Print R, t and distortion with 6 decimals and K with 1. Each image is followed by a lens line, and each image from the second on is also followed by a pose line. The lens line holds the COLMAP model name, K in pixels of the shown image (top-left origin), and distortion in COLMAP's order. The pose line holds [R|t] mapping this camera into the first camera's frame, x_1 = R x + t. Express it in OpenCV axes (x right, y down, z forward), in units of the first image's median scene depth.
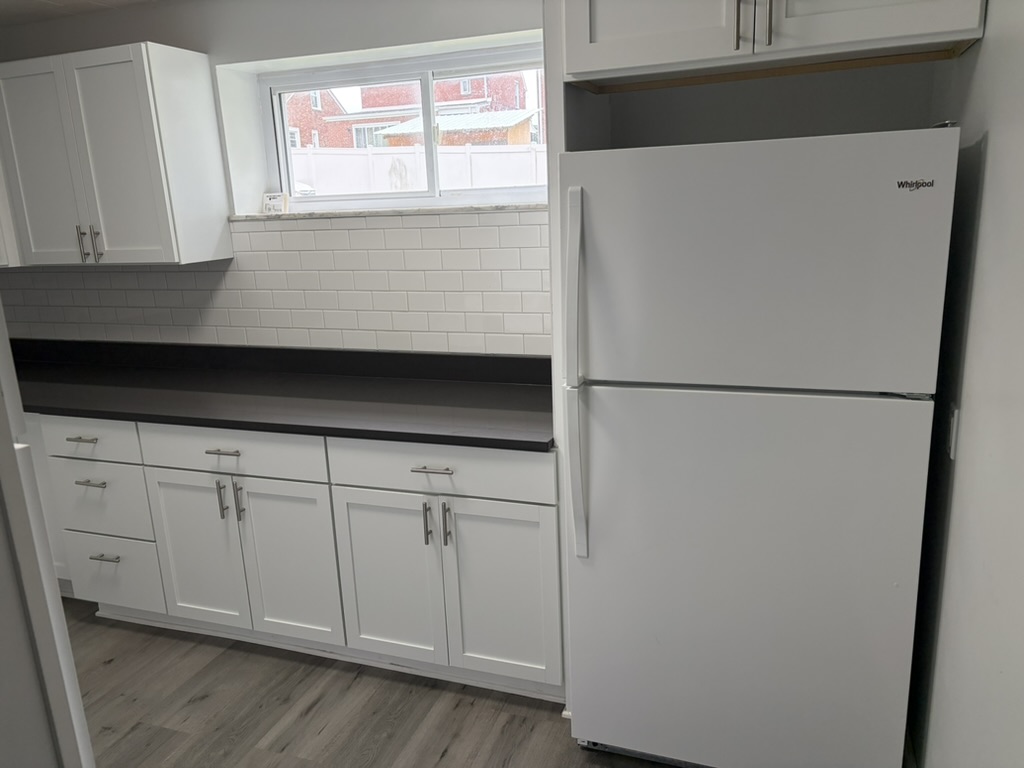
lens RADIAL K [[765.6, 0, 513.5], [0, 765.6, 382.8], [0, 0, 1]] dist [0.064349, -0.076230]
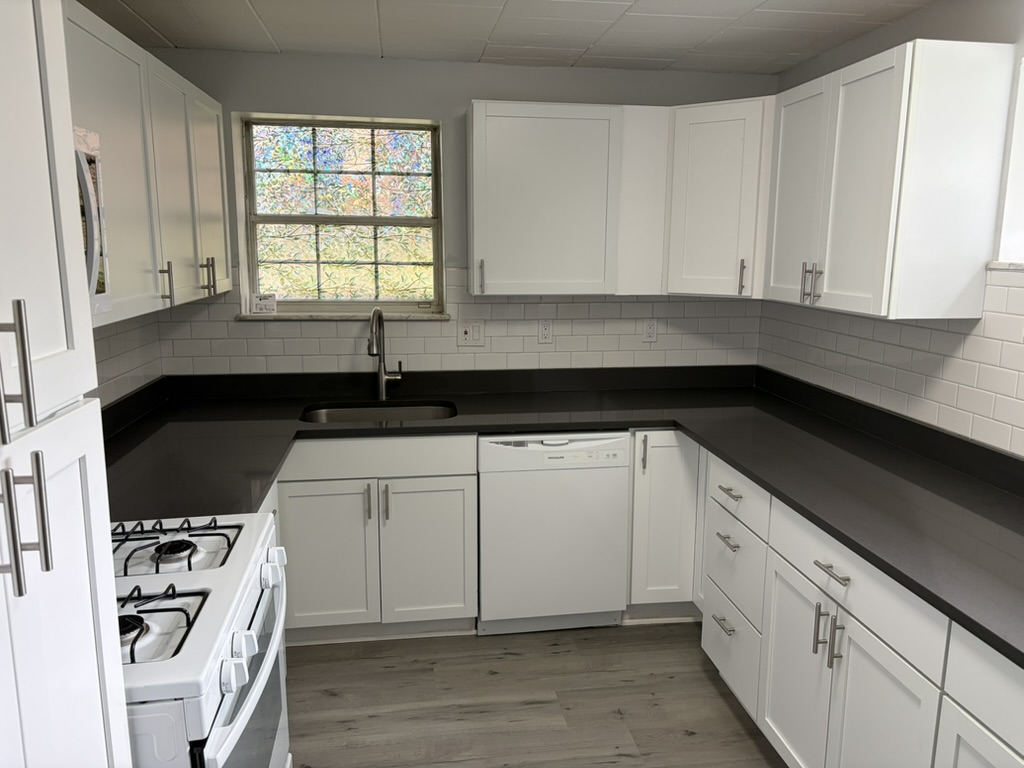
lens RADIAL K [[765.6, 0, 512.9], [0, 765.6, 380.2], [0, 0, 1]] dist [0.064349, -0.076230]
pose [[0.463071, 0.202766, -0.862816, 0.081417], [-0.231889, 0.967288, 0.102863, -0.084538], [0.855449, 0.152444, 0.494942, 0.289804]]
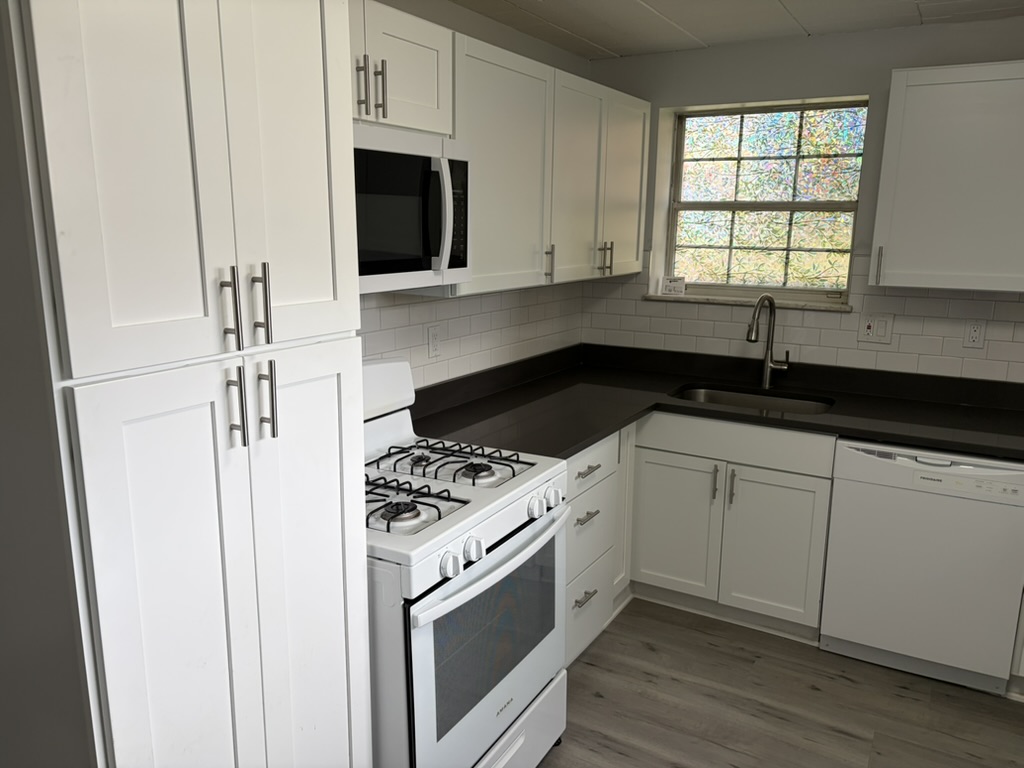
lens RADIAL K [[765.6, 0, 513.1], [0, 765.6, 382.5], [0, 0, 1]] dist [0.064349, -0.076230]
pose [[-0.189322, 0.240129, -0.952101, 0.142033], [-0.231028, 0.931522, 0.280878, -0.123103], [0.954350, 0.273138, -0.120881, 0.433350]]
